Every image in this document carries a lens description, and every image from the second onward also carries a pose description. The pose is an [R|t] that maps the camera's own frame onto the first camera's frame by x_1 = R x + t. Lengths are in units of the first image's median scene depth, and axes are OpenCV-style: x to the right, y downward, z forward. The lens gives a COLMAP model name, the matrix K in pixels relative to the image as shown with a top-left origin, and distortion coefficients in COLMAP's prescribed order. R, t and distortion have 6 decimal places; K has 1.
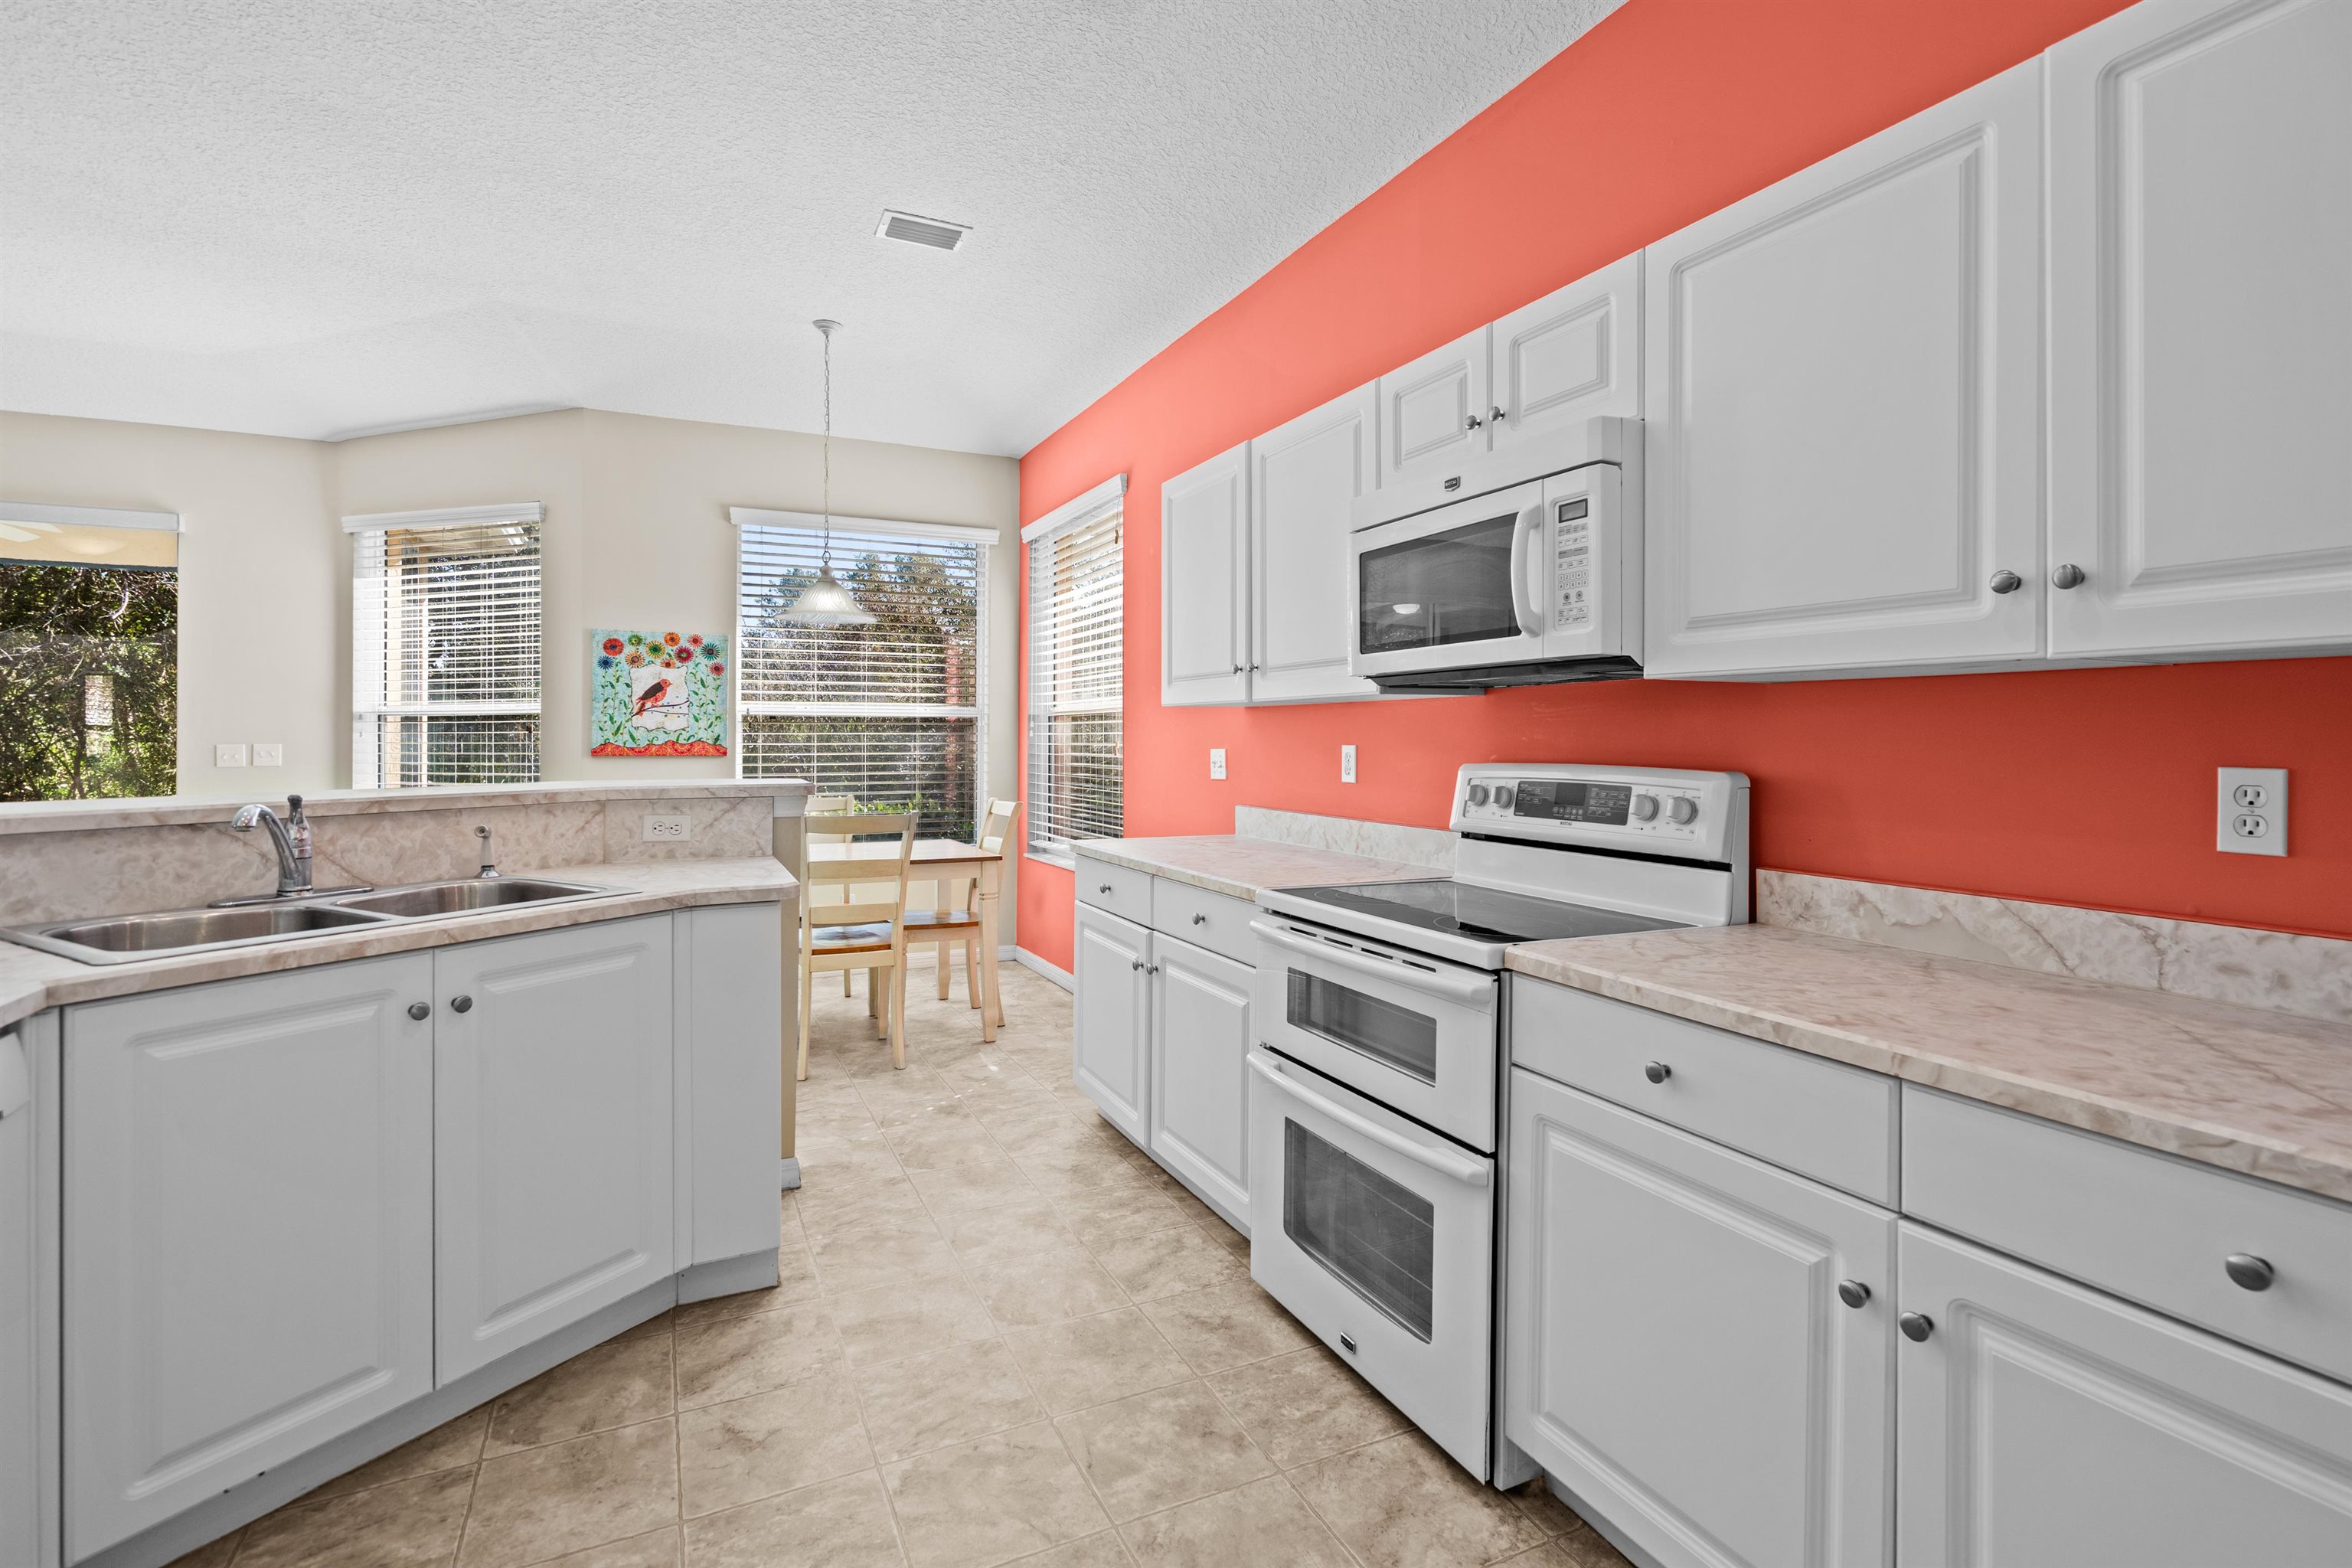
lens RADIAL K [[1065.5, 0, 1162.0], [0, 1065.5, 732.3], [0, 0, 1]] dist [-0.005470, 0.003919]
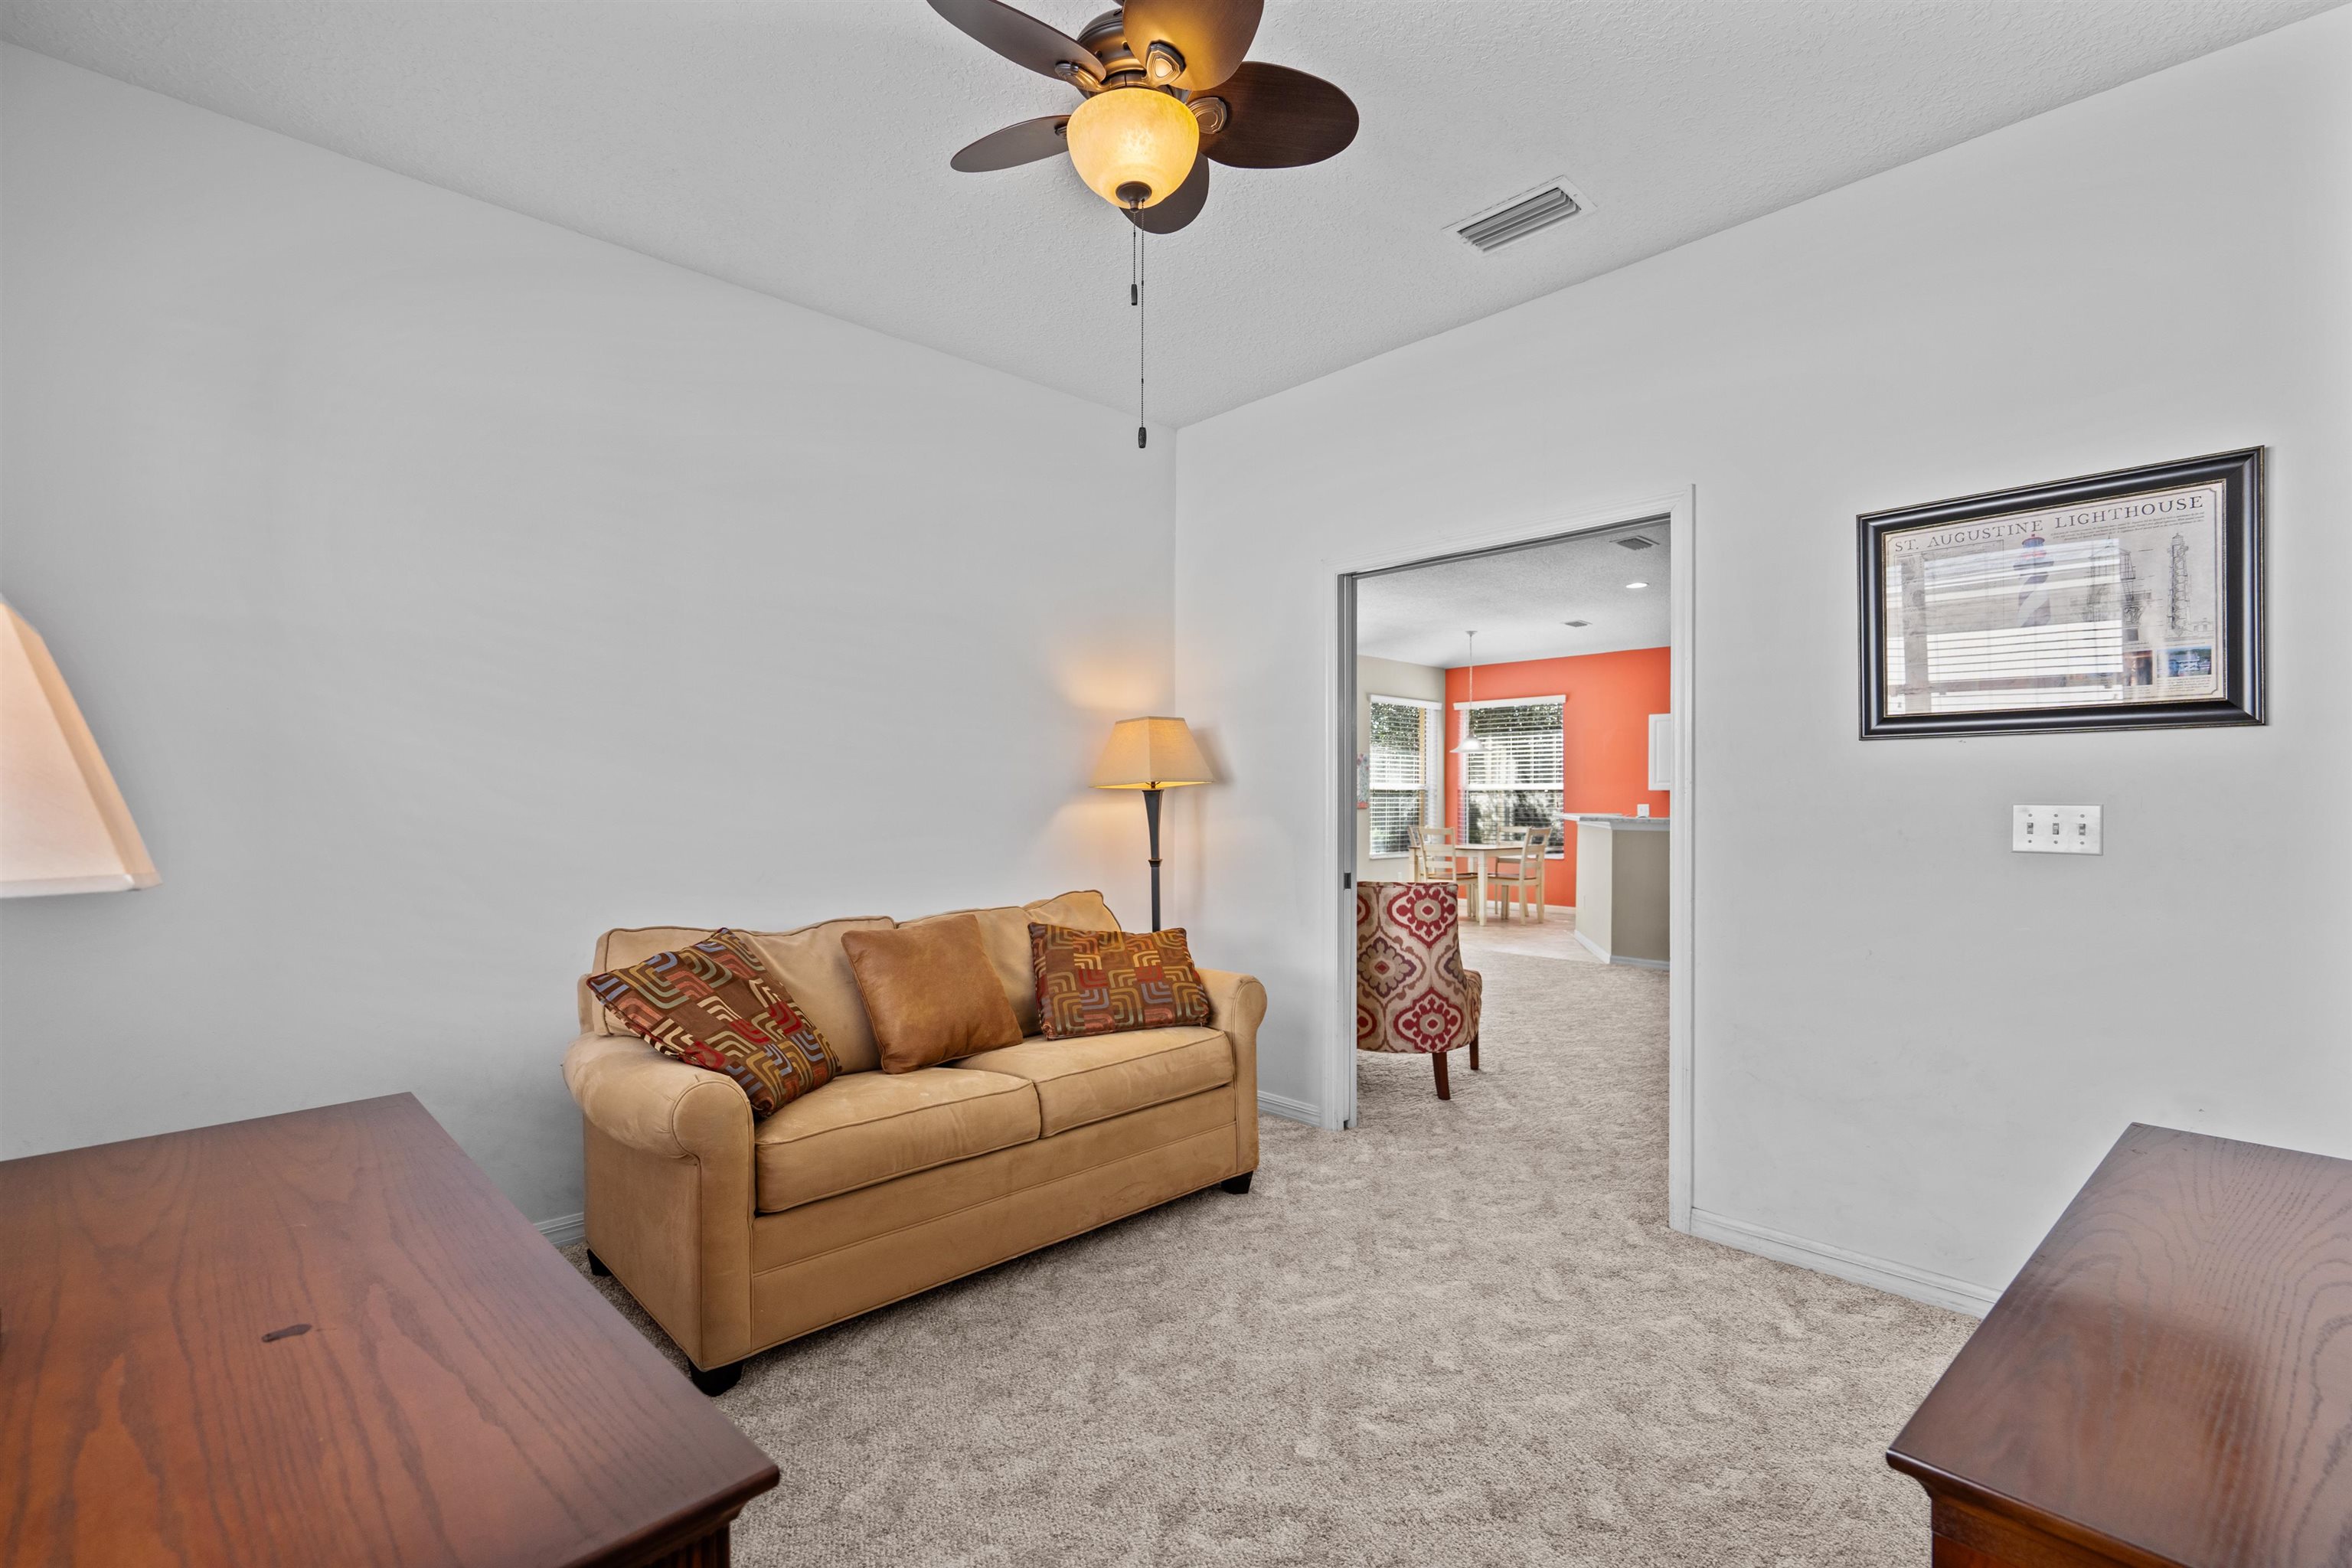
lens RADIAL K [[1065.5, 0, 1188.4], [0, 1065.5, 785.1], [0, 0, 1]] dist [-0.005470, 0.003919]
pose [[0.948044, 0.006215, 0.318079, -2.830587], [-0.003652, 0.999956, -0.008652, -0.008114], [-0.318119, 0.007041, 0.948025, -1.853624]]
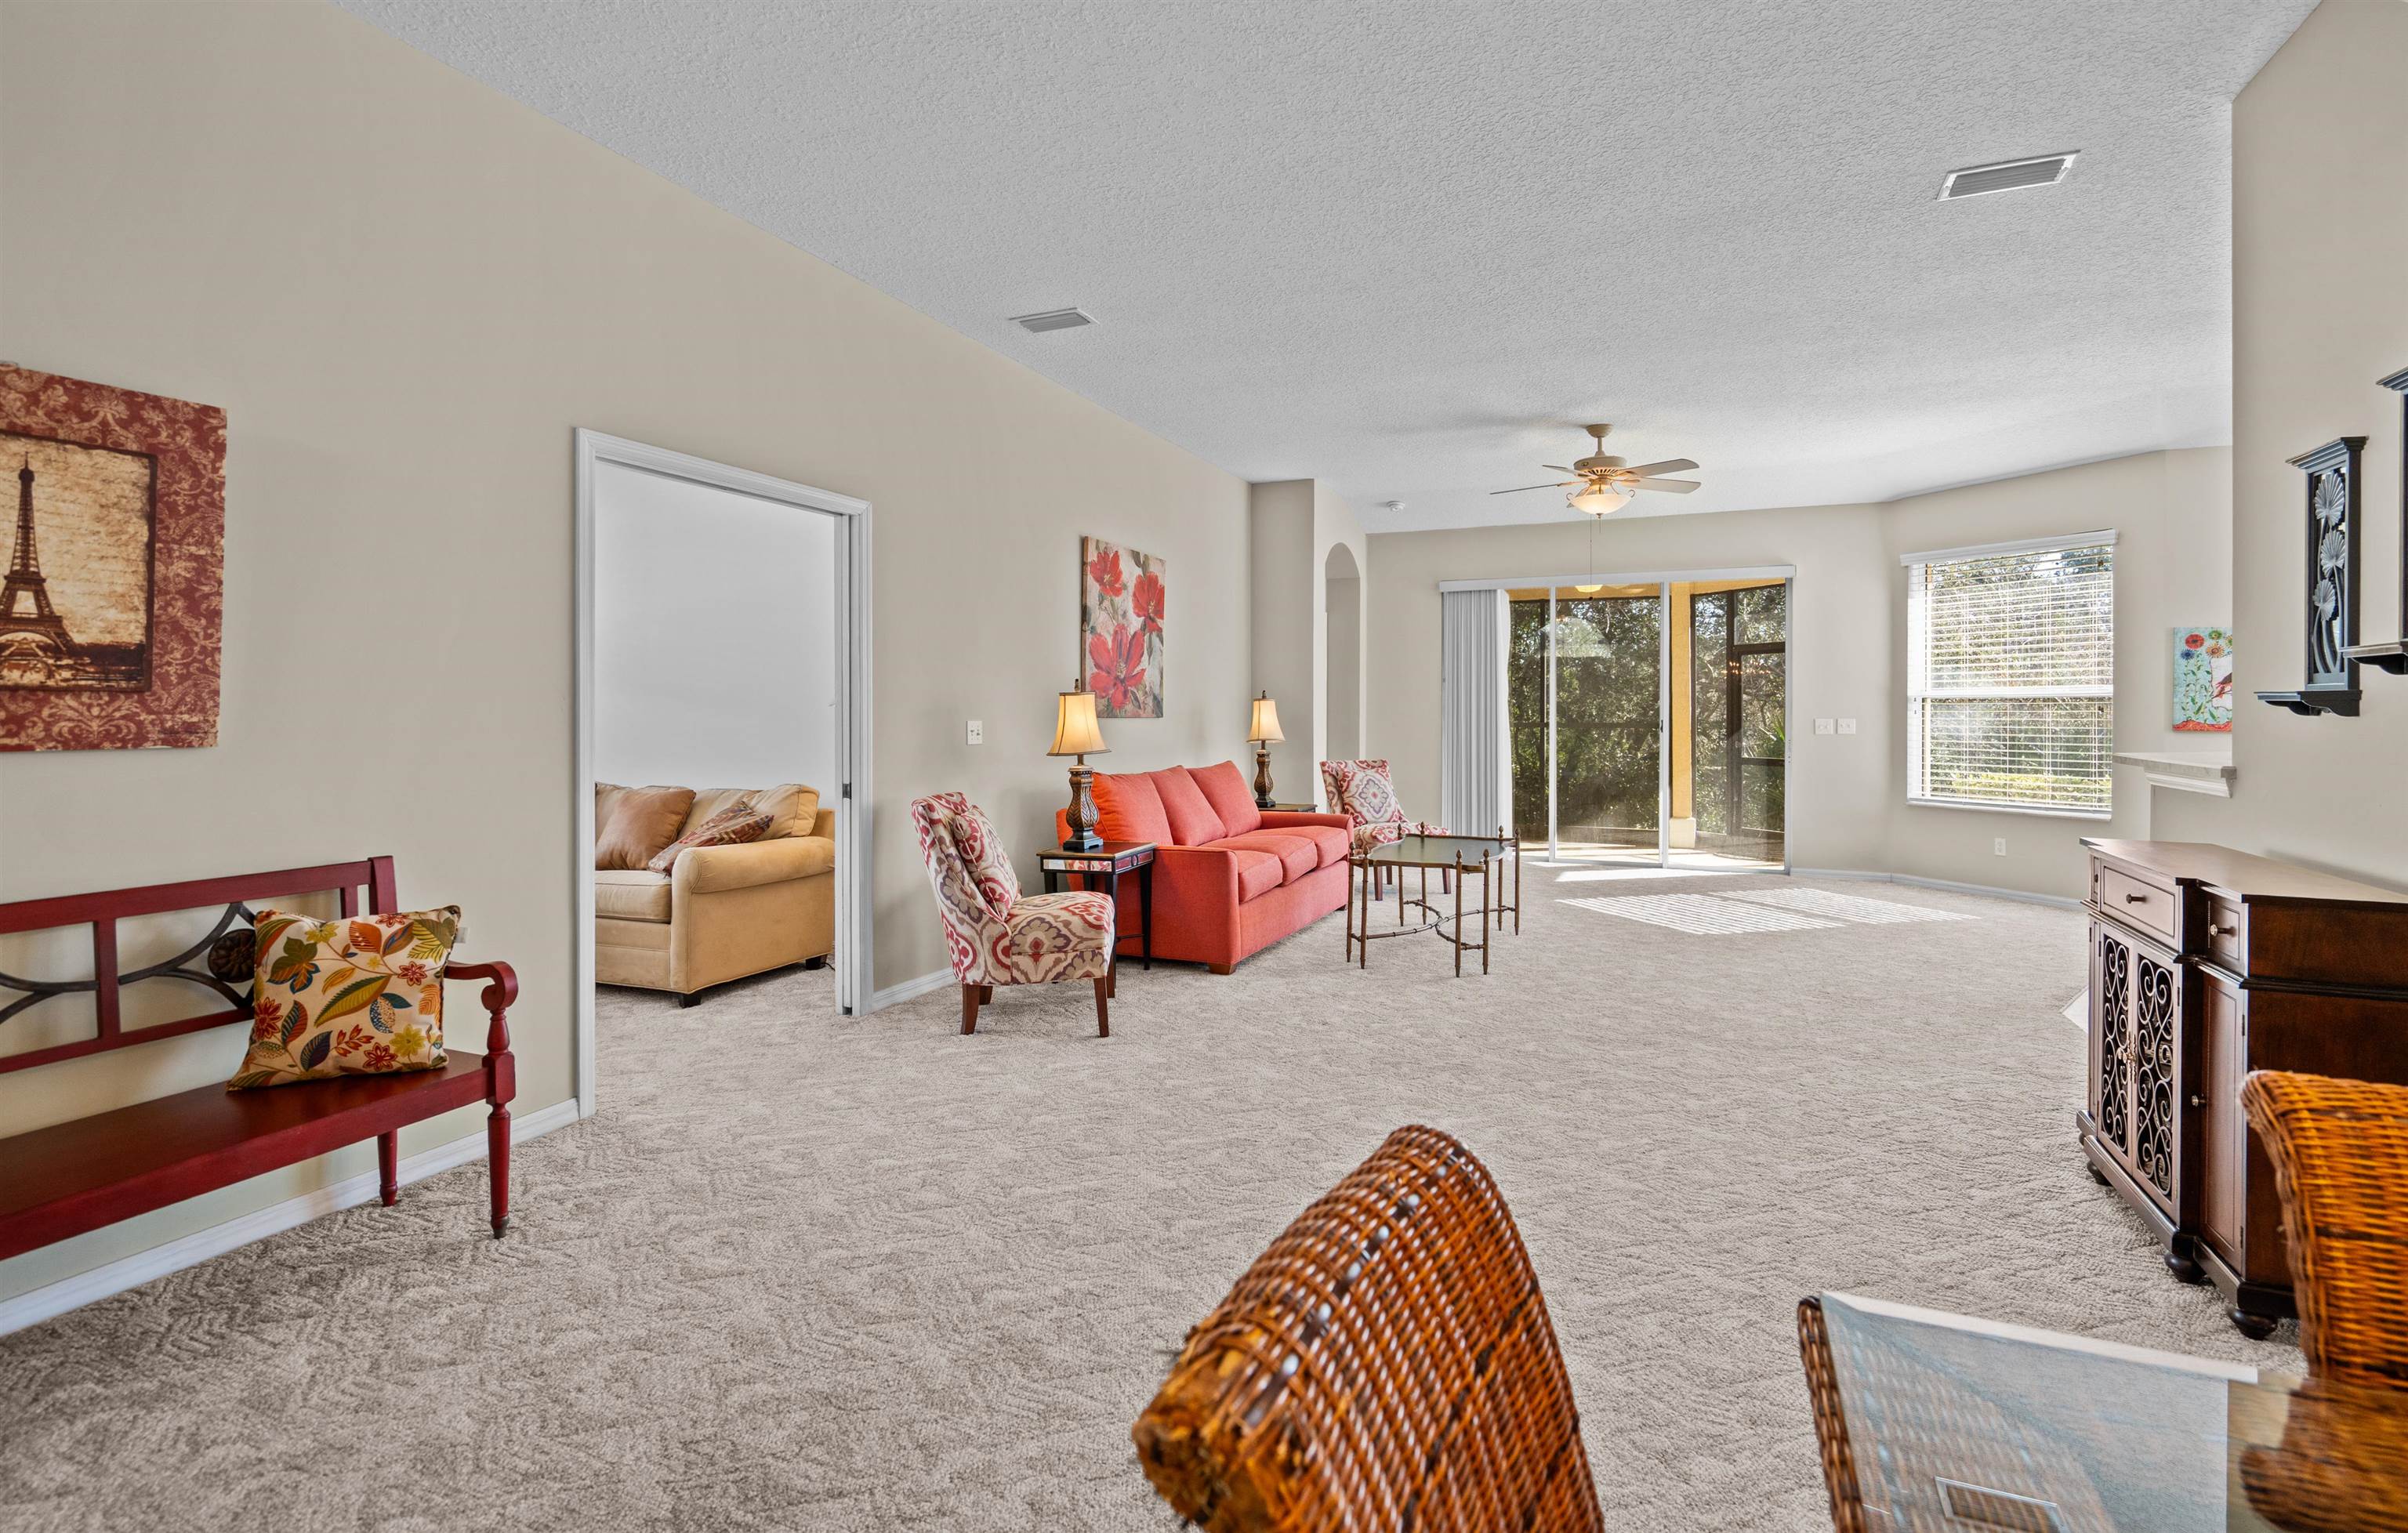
lens RADIAL K [[1101.5, 0, 1218.9], [0, 1101.5, 714.5], [0, 0, 1]] dist [-0.003683, 0.002196]
pose [[0.670655, 0.003387, -0.741762, -0.615508], [0.002672, 0.999972, 0.006982, -0.015570], [0.741765, -0.006665, 0.670627, -1.256583]]
